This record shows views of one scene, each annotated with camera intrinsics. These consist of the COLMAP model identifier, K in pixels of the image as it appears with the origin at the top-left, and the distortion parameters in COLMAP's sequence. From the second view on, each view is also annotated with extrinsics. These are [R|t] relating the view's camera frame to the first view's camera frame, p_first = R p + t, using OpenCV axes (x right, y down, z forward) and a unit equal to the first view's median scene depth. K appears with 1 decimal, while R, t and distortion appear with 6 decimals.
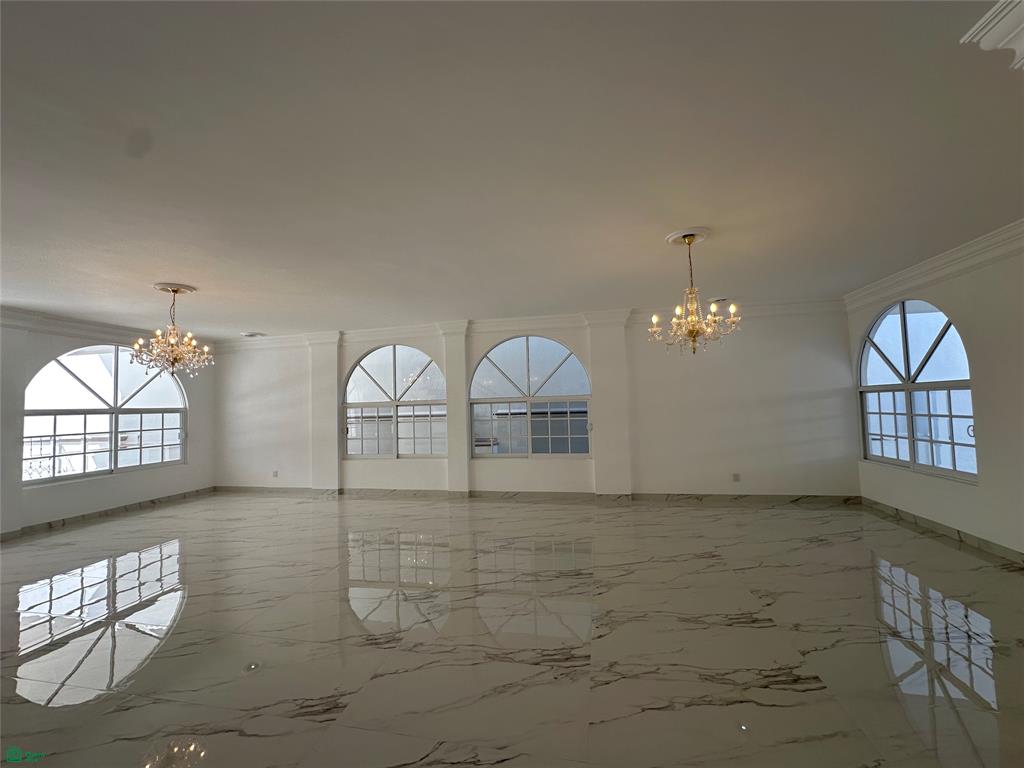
lens RADIAL K [[410.4, 0, 513.1], [0, 410.4, 386.6], [0, 0, 1]] dist [-0.000955, 0.000239]
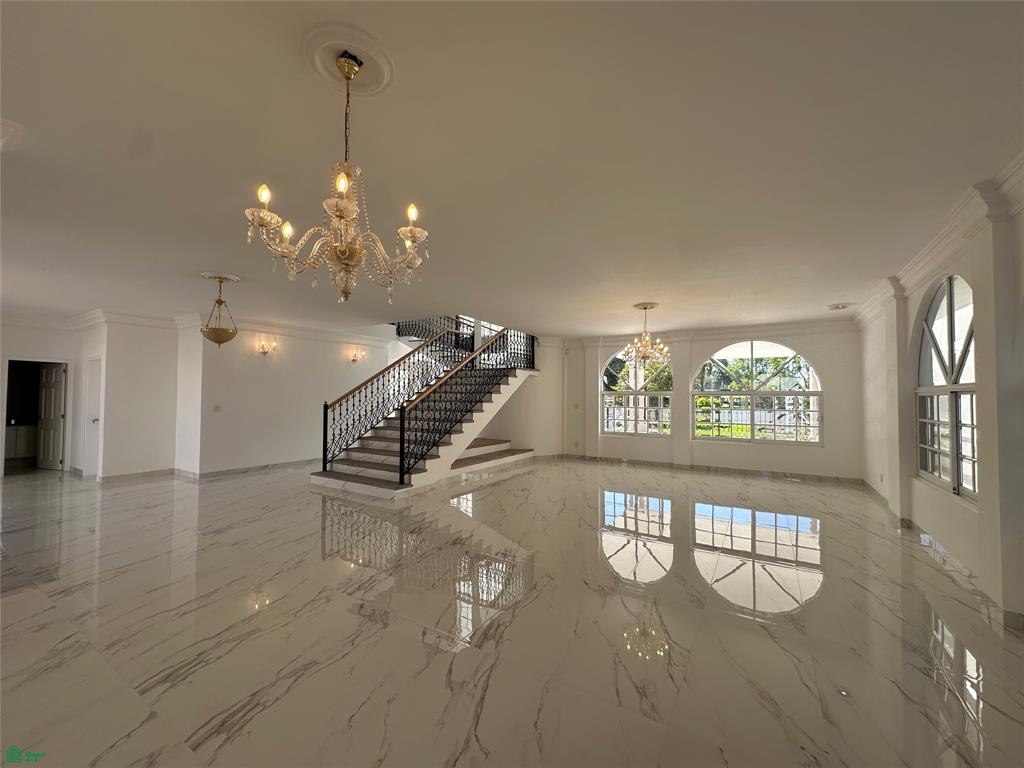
lens RADIAL K [[410.4, 0, 513.1], [0, 410.4, 386.6], [0, 0, 1]] dist [-0.000955, 0.000239]
pose [[-0.344782, 0.003567, -0.938676, 0.466166], [0.047664, 0.998769, -0.013711, 0.021963], [0.937472, -0.049468, -0.344528, 0.756422]]
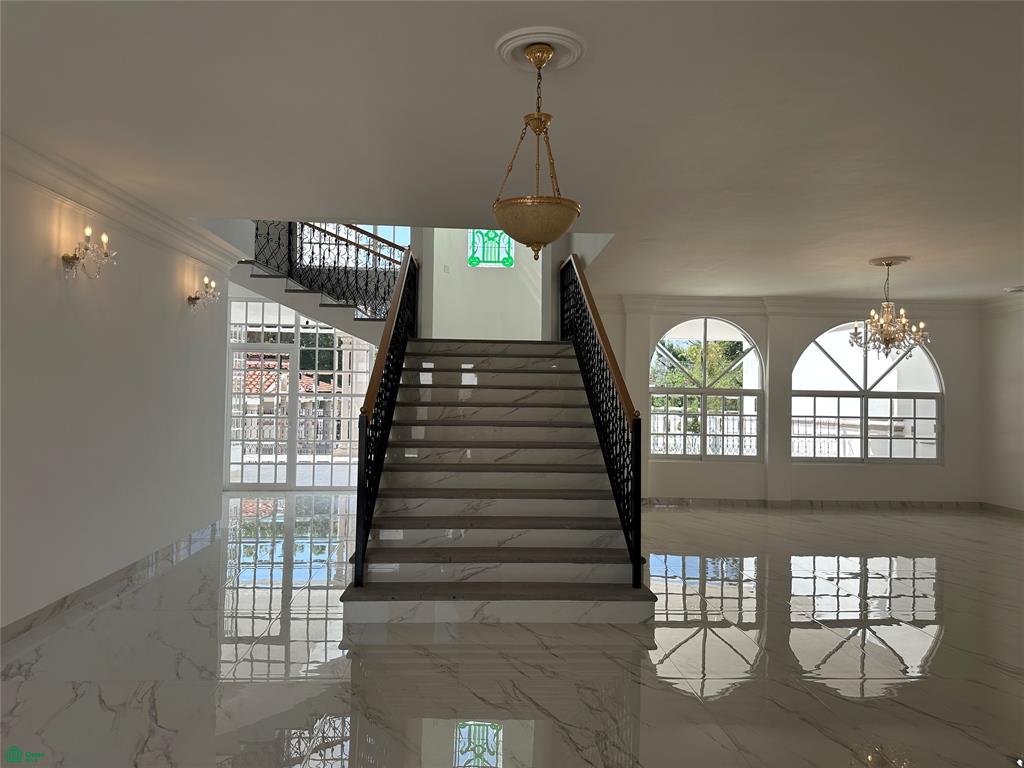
lens RADIAL K [[682.1, 0, 513.7], [0, 682.1, 366.4], [0, 0, 1]] dist [-0.001376, -0.002591]
pose [[0.245546, -0.001263, -0.969384, 0.297787], [0.021613, 0.999758, 0.004172, -0.024723], [0.969144, -0.021976, 0.245514, -0.115640]]
